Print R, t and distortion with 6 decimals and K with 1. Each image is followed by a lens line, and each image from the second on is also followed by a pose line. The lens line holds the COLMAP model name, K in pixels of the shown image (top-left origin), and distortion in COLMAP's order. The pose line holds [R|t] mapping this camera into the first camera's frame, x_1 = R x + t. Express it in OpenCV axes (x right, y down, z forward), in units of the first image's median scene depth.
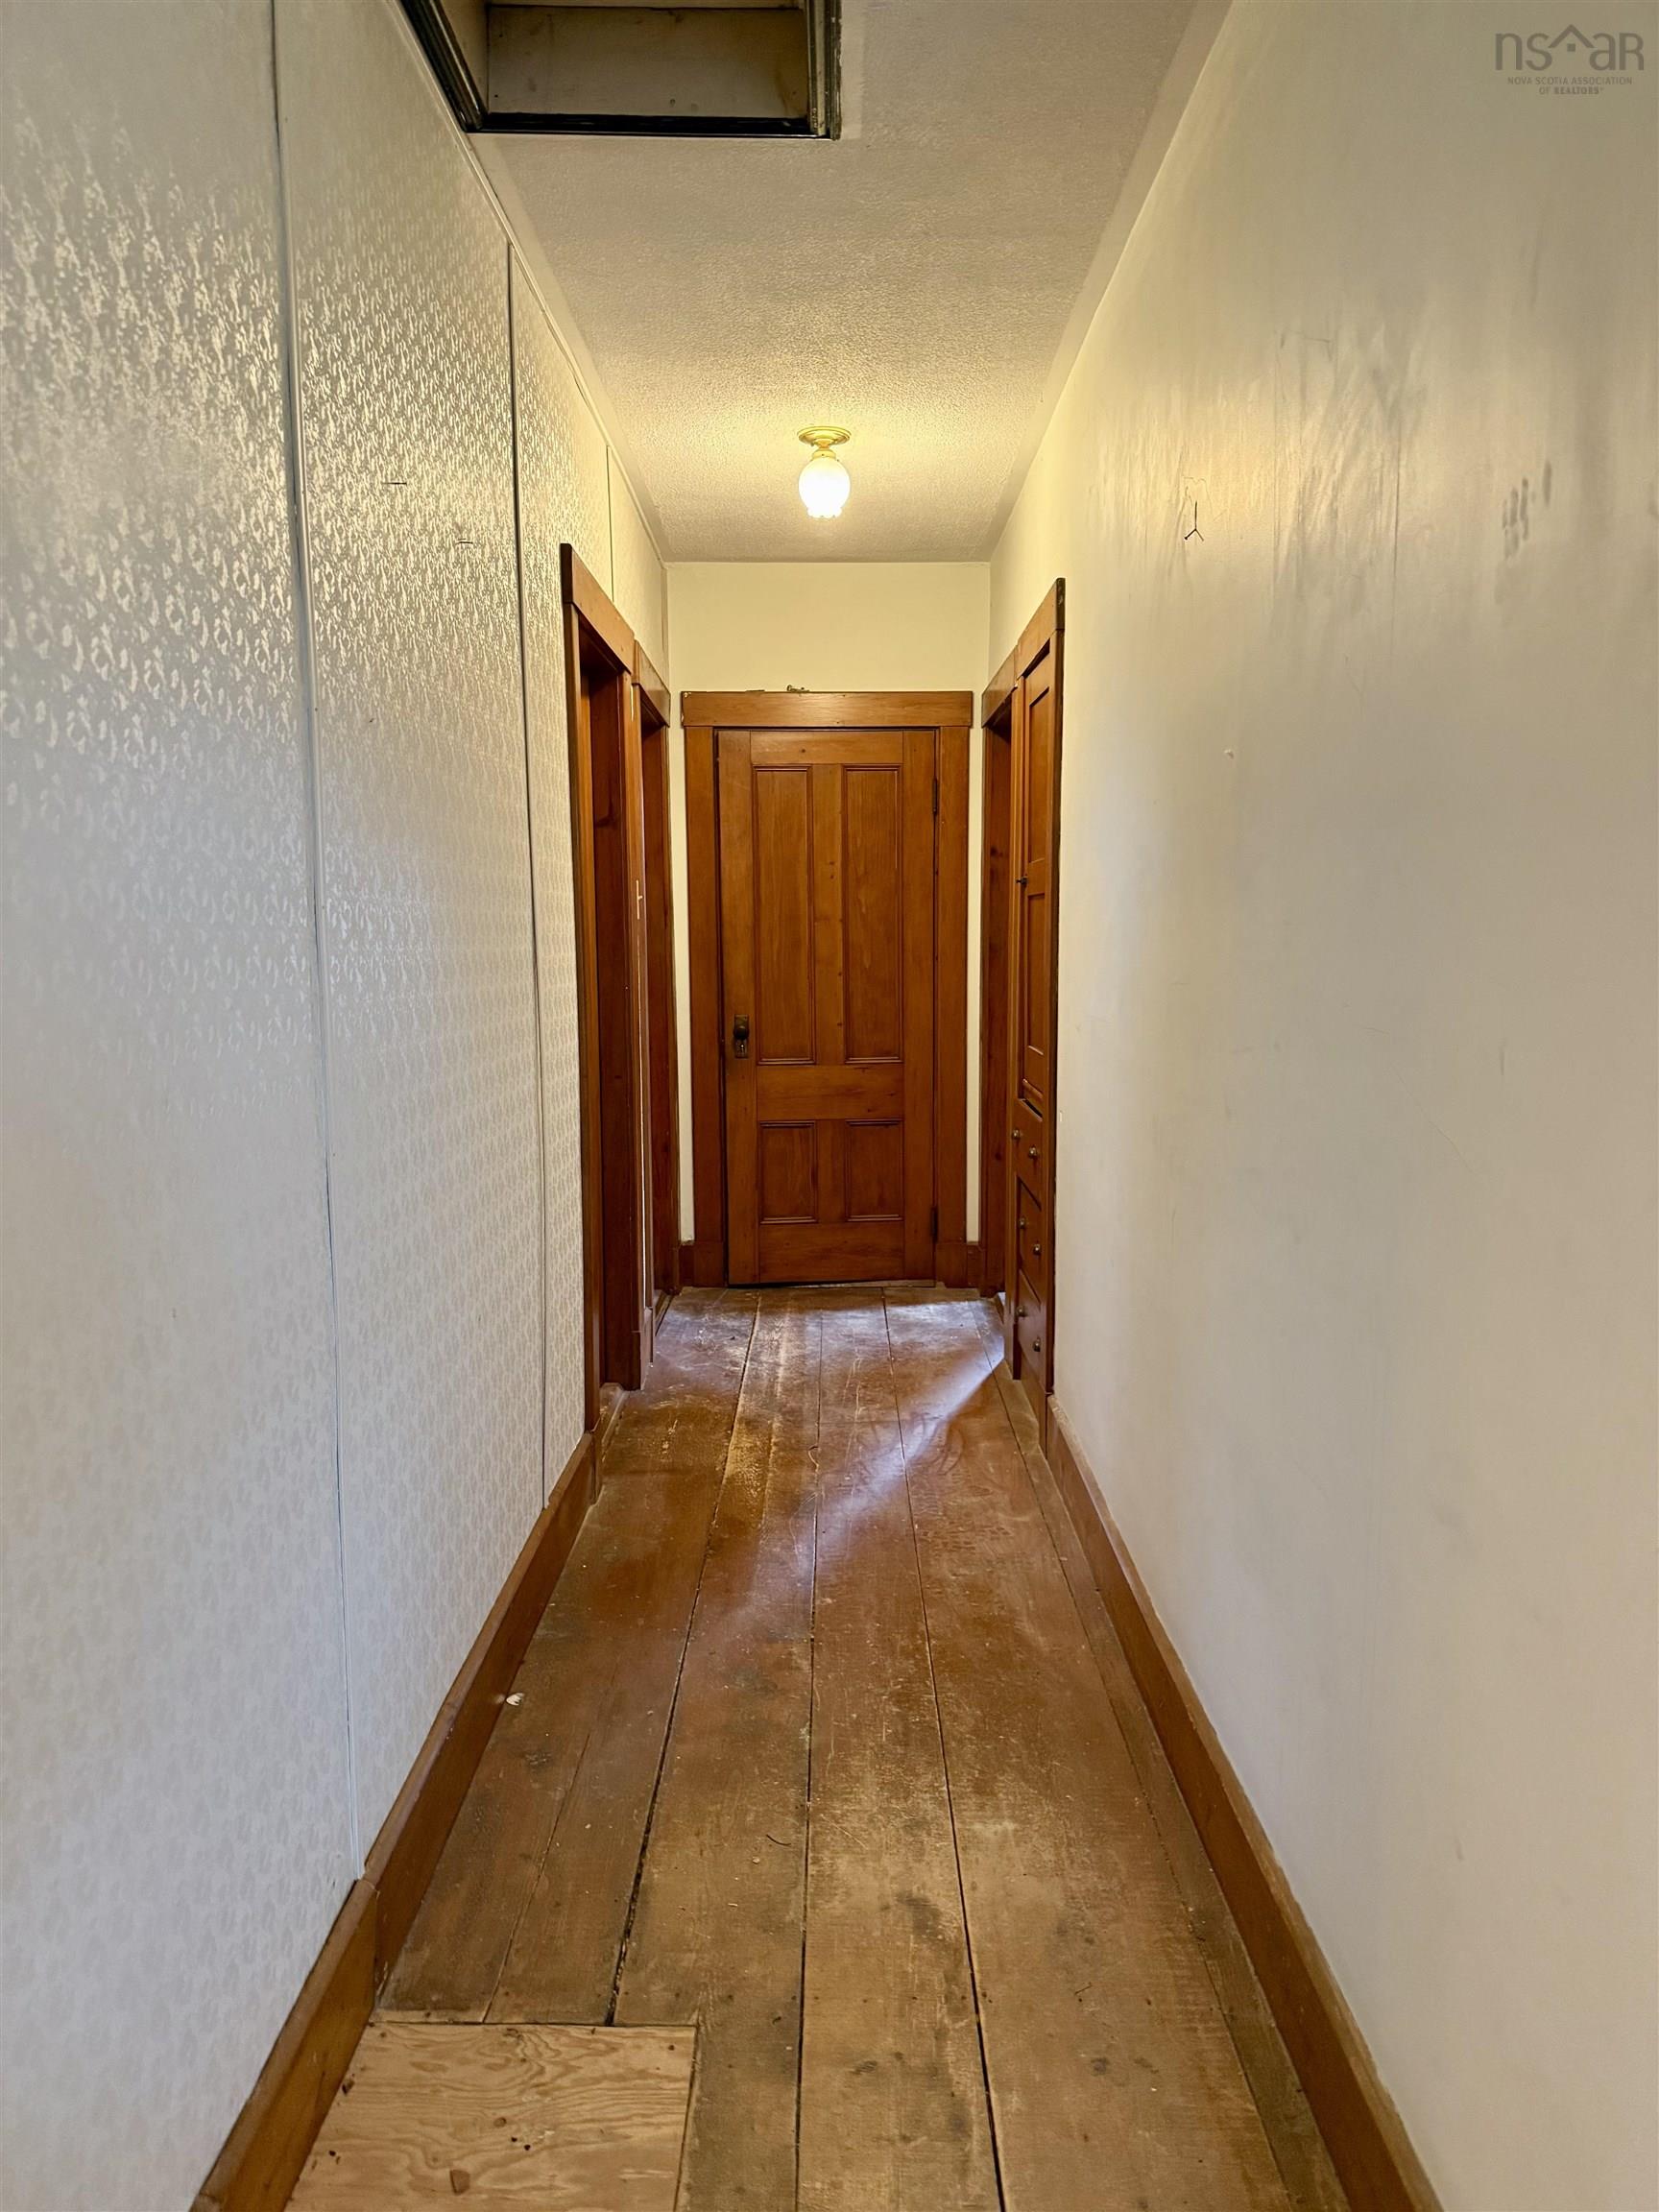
lens RADIAL K [[1543.1, 0, 826.8], [0, 1543.1, 1125.3], [0, 0, 1]] dist [0.137321, -0.264459]
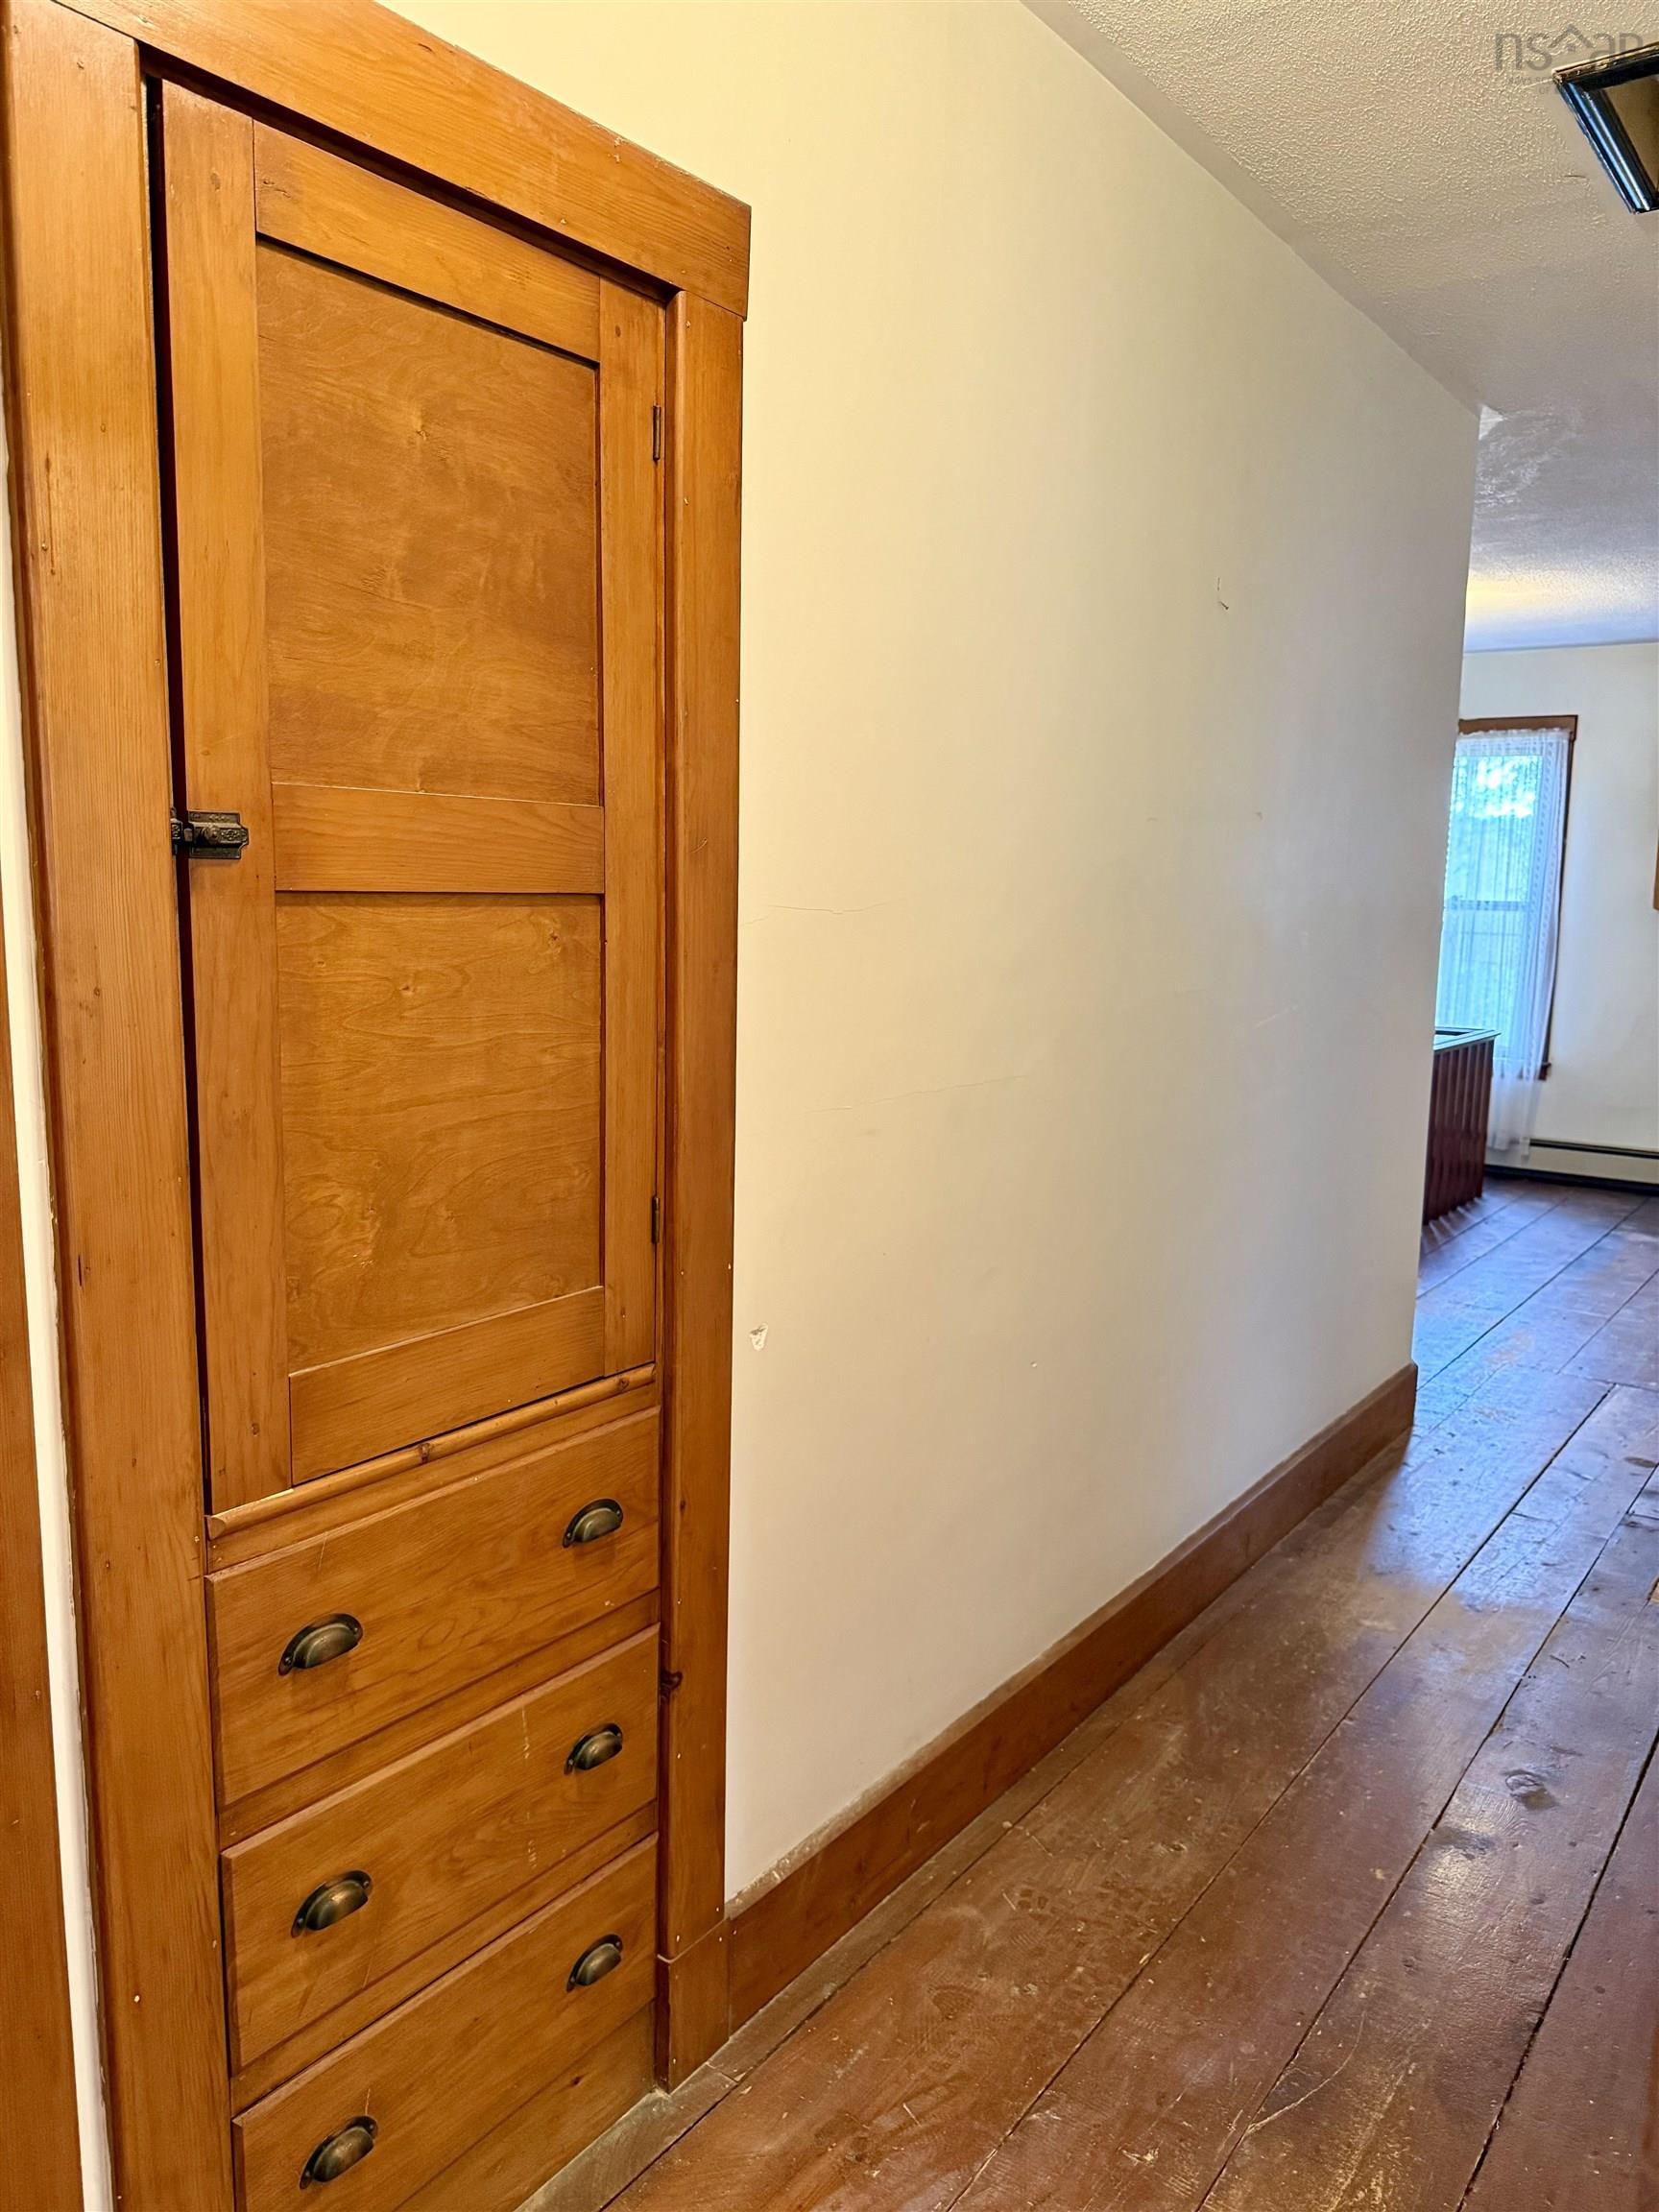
lens RADIAL K [[1543.1, 0, 826.8], [0, 1543.1, 1125.3], [0, 0, 1]] dist [0.137321, -0.264459]
pose [[-0.807426, -0.099100, 0.581587, -0.175465], [0.059392, 0.967130, 0.247250, -0.225413], [-0.586972, 0.234177, -0.775000, 1.568966]]
